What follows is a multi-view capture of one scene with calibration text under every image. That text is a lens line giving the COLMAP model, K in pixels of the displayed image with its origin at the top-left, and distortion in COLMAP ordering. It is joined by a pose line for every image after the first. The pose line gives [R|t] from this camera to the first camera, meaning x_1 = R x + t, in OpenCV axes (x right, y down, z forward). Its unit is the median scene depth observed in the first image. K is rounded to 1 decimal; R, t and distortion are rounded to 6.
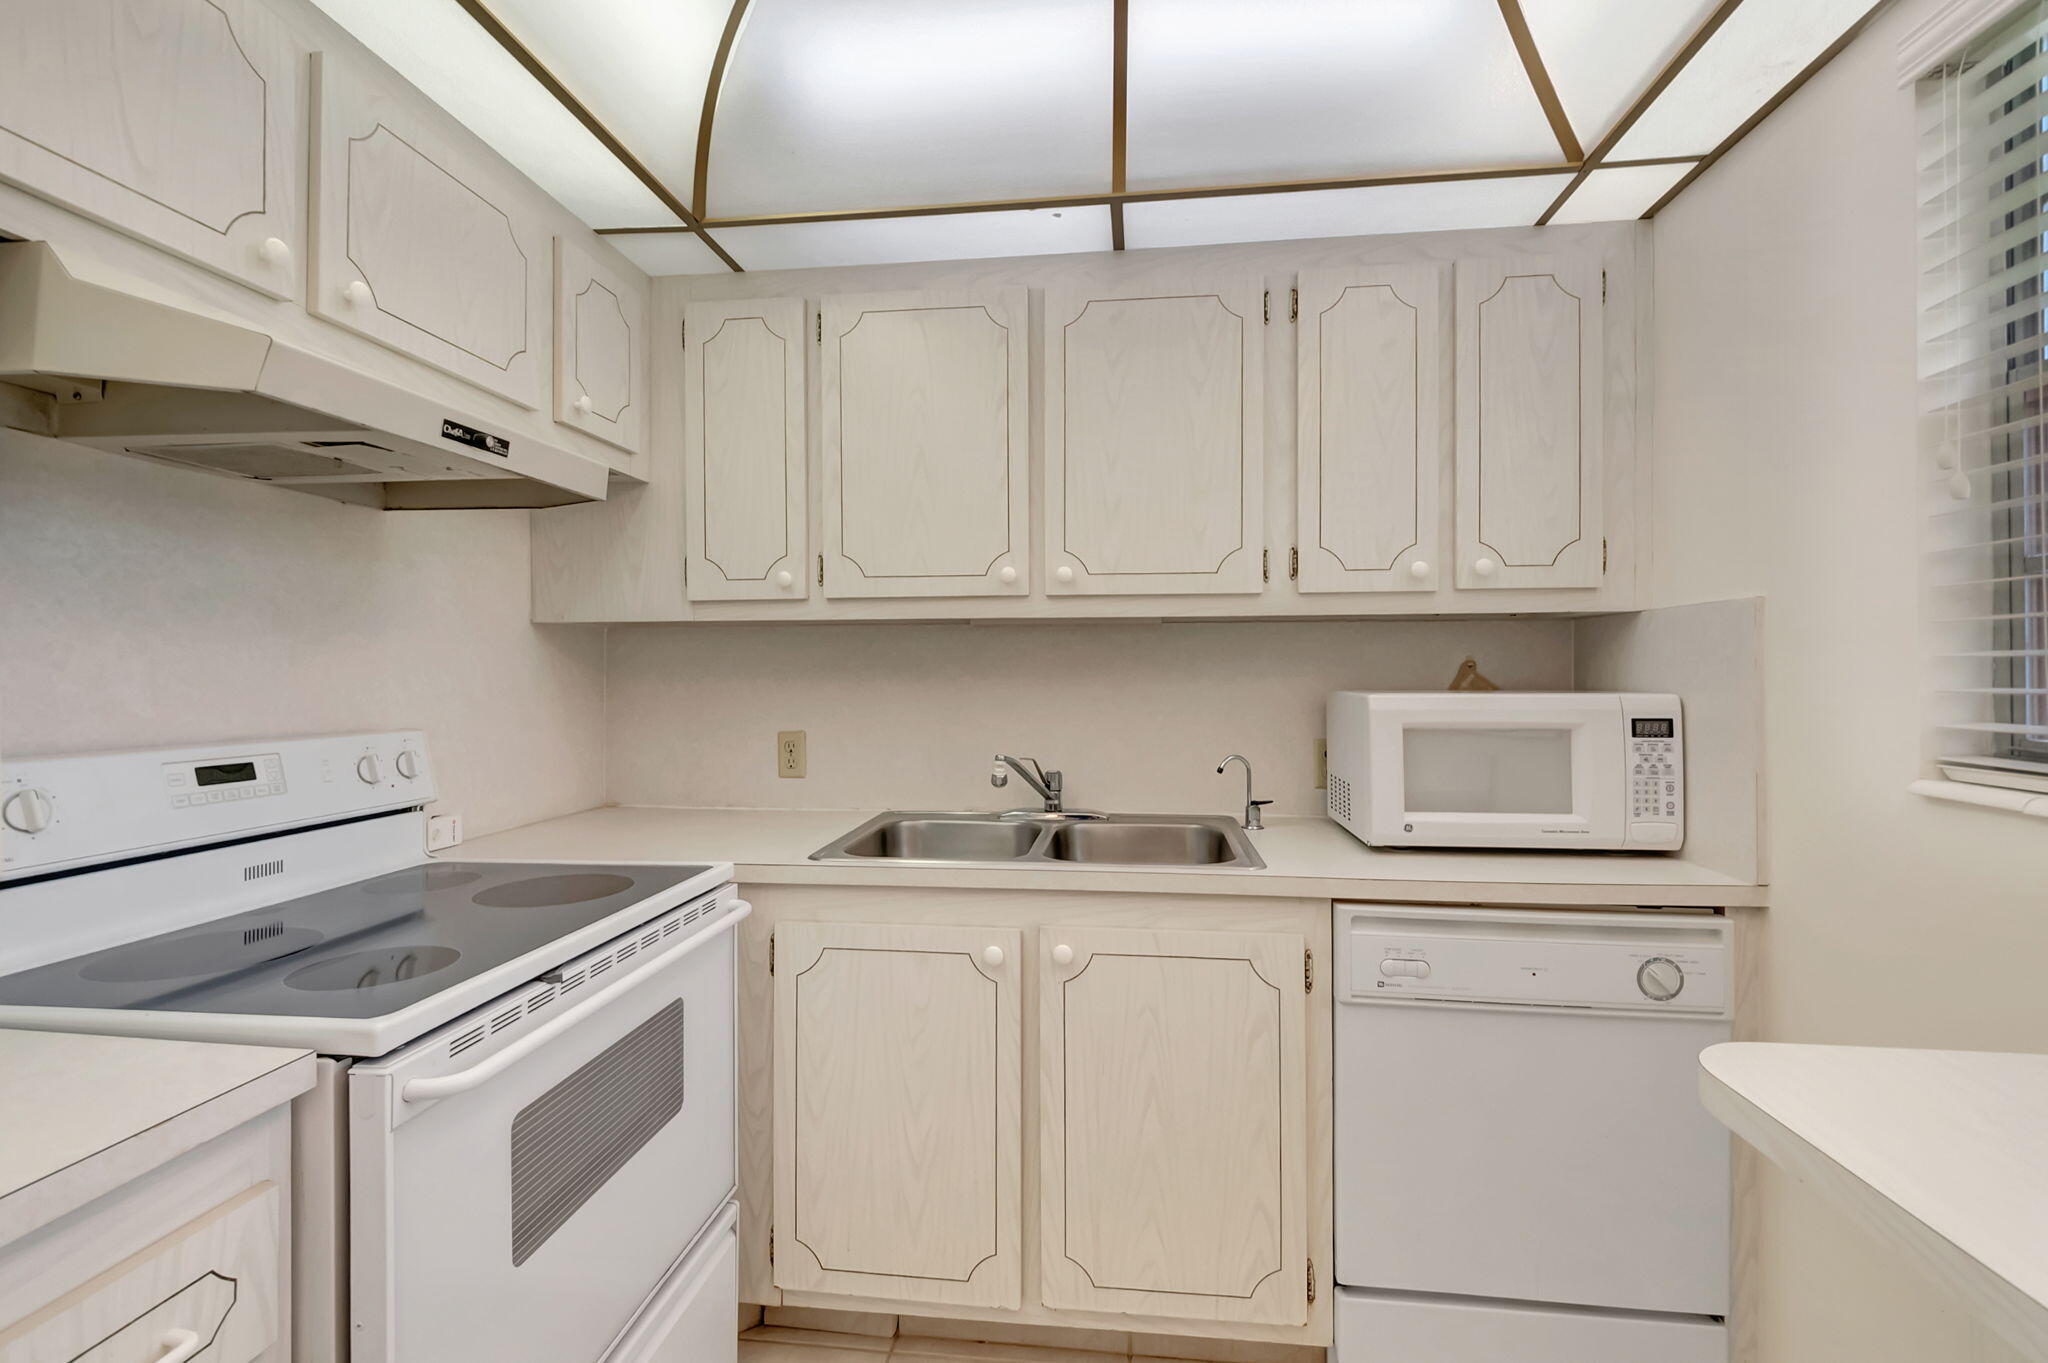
lens RADIAL K [[906.3, 0, 1032.0], [0, 906.3, 662.1], [0, 0, 1]] dist [0.024142, -0.018540]
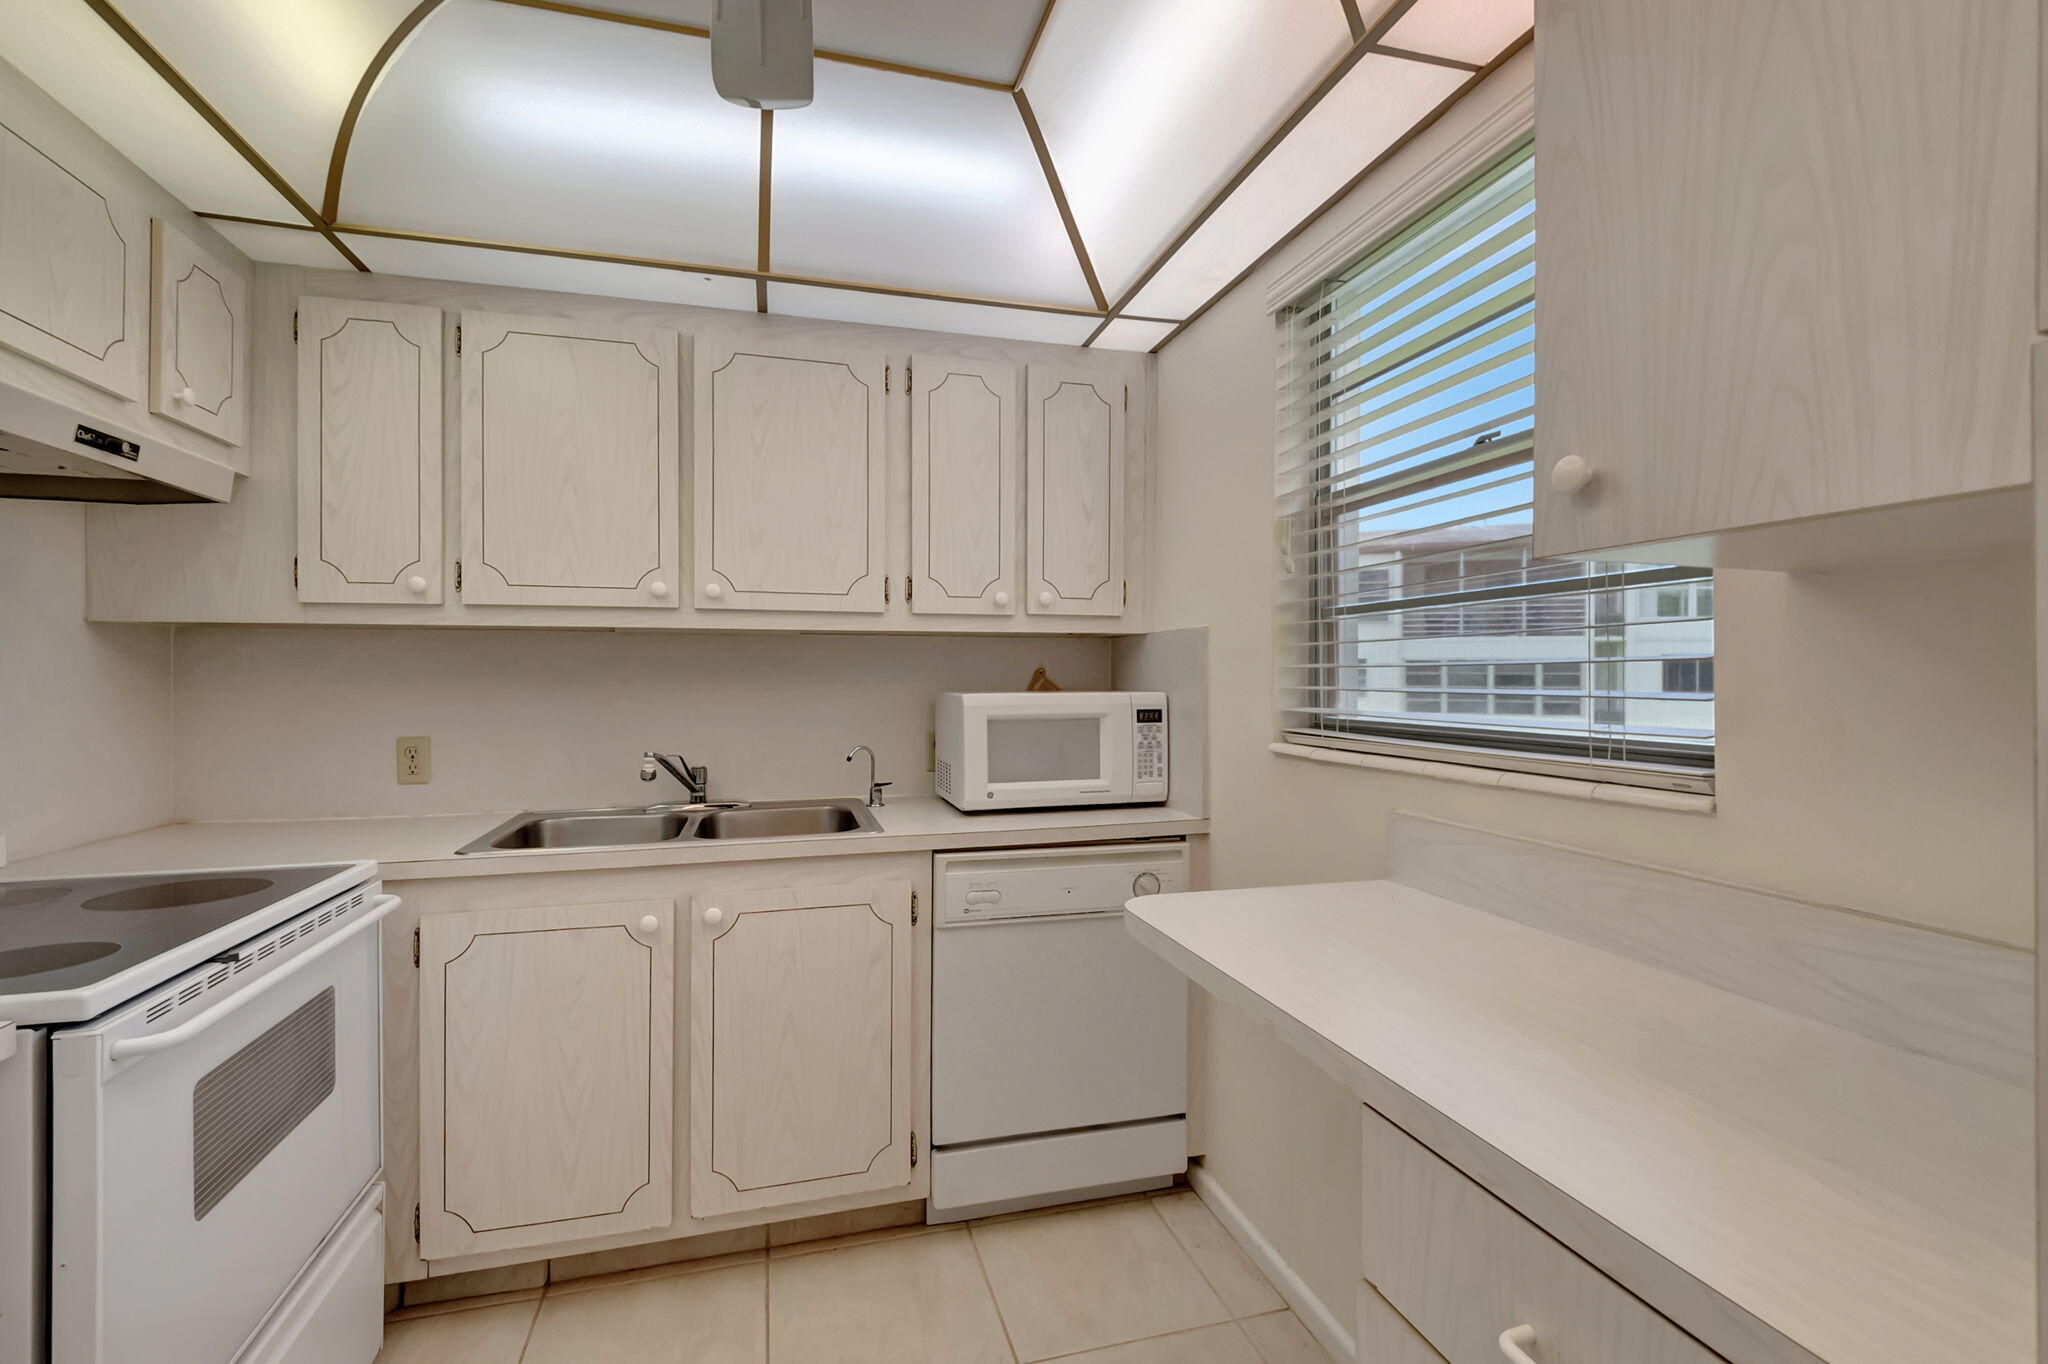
lens RADIAL K [[913.8, 0, 1019.7], [0, 913.8, 669.5], [0, 0, 1]] dist [0.022941, -0.018109]
pose [[0.927042, 0.004037, 0.374935, -0.042548], [-0.004662, 0.999989, 0.000759, -0.000766], [-0.374928, -0.002452, 0.927051, -0.237898]]
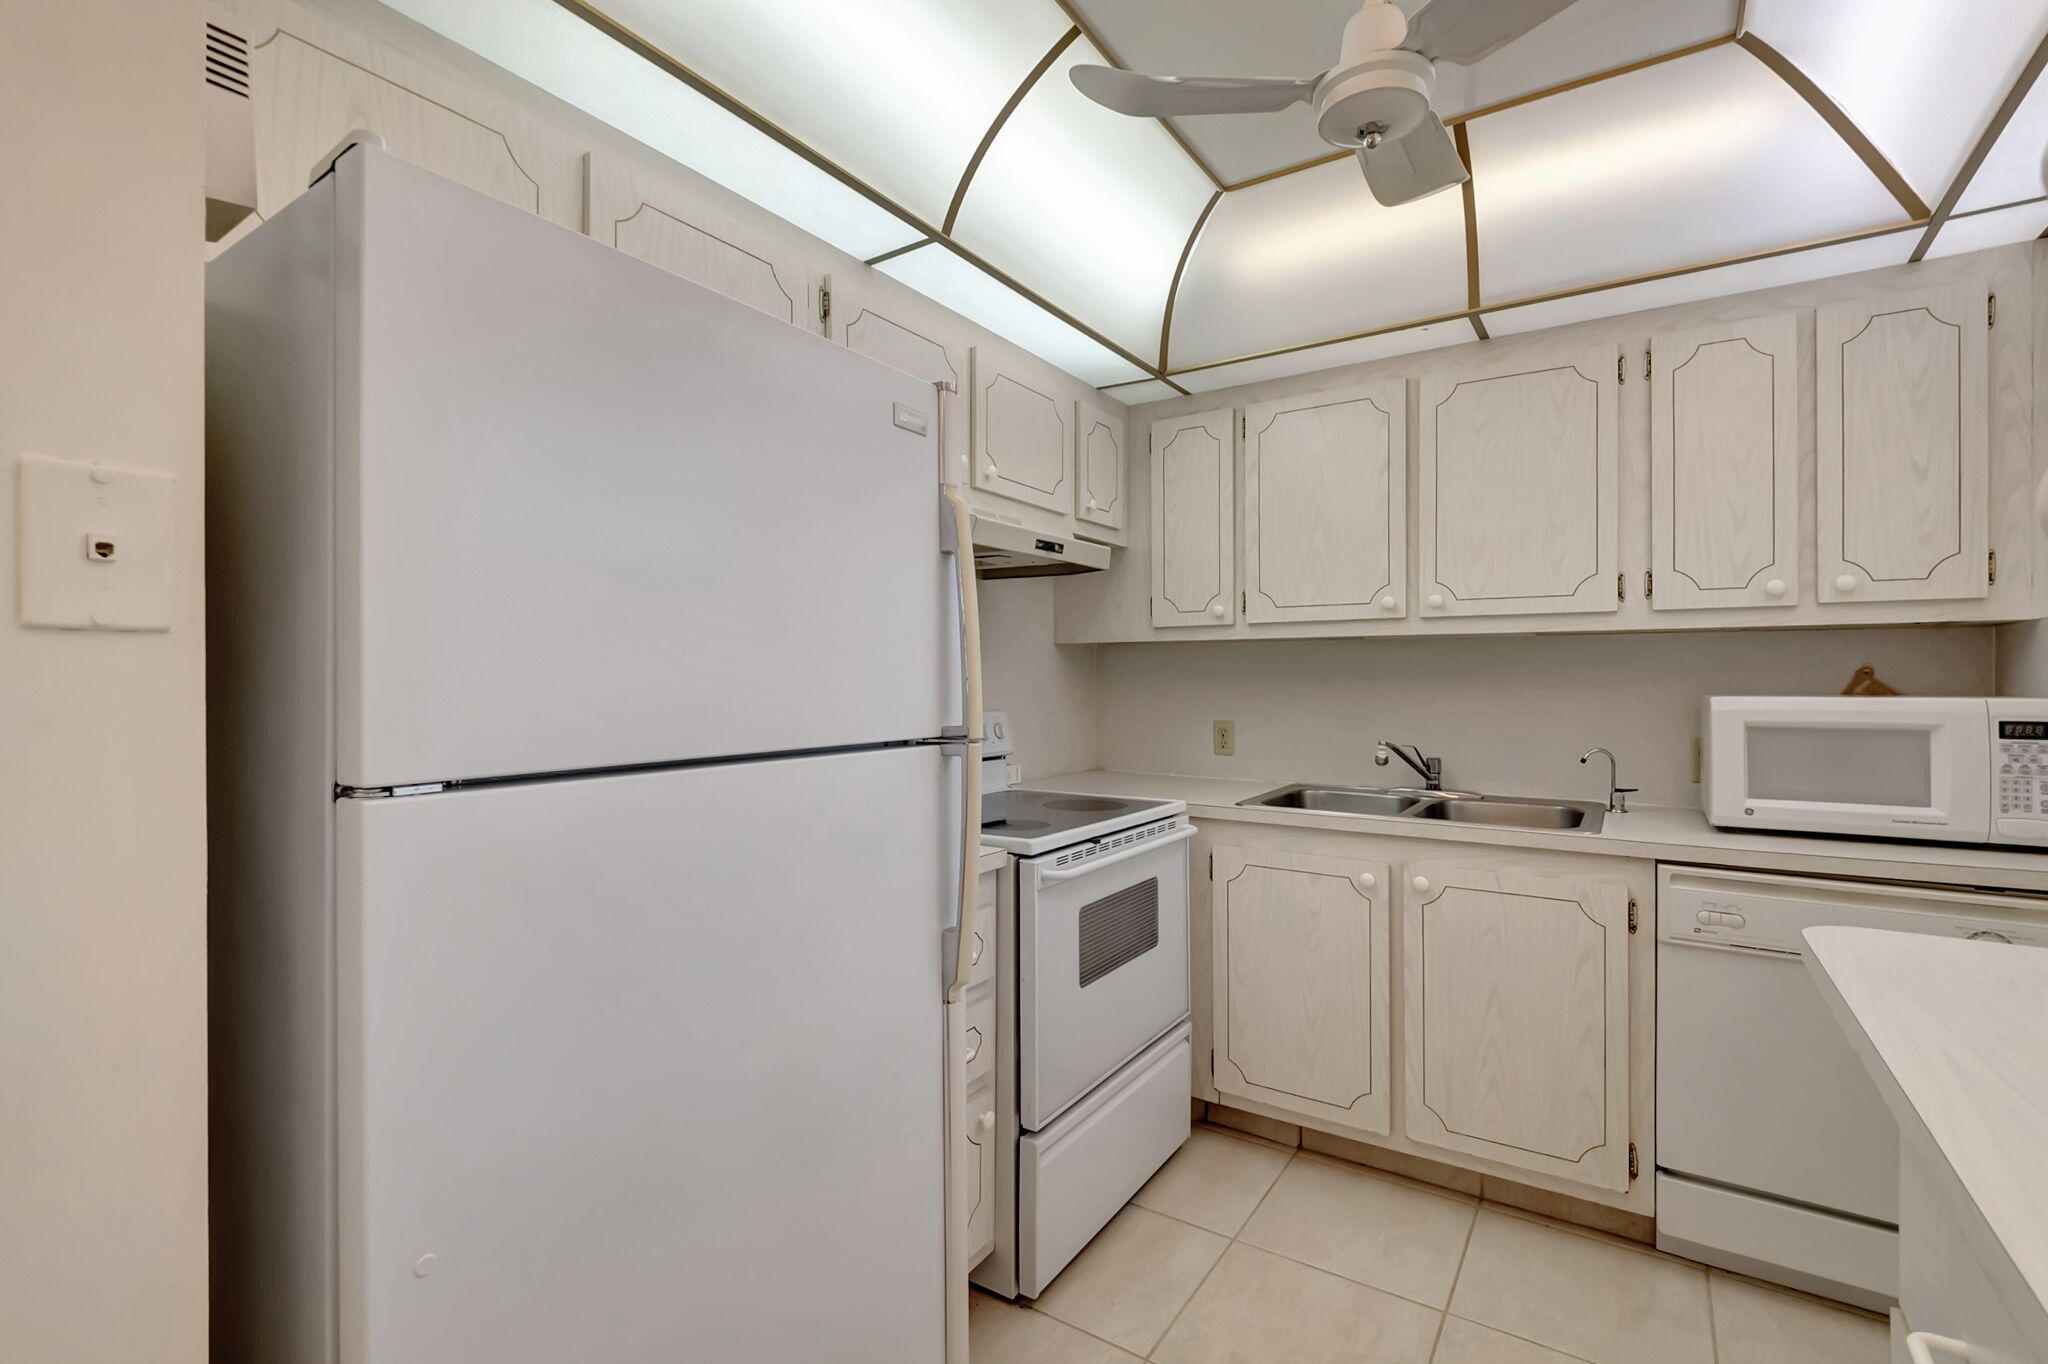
lens RADIAL K [[913.8, 0, 1019.7], [0, 913.8, 669.5], [0, 0, 1]] dist [0.022941, -0.018109]
pose [[0.886735, -0.001723, -0.462274, 0.130474], [0.002365, 0.999997, 0.000809, -0.002640], [0.462272, -0.001811, 0.886737, -0.475836]]
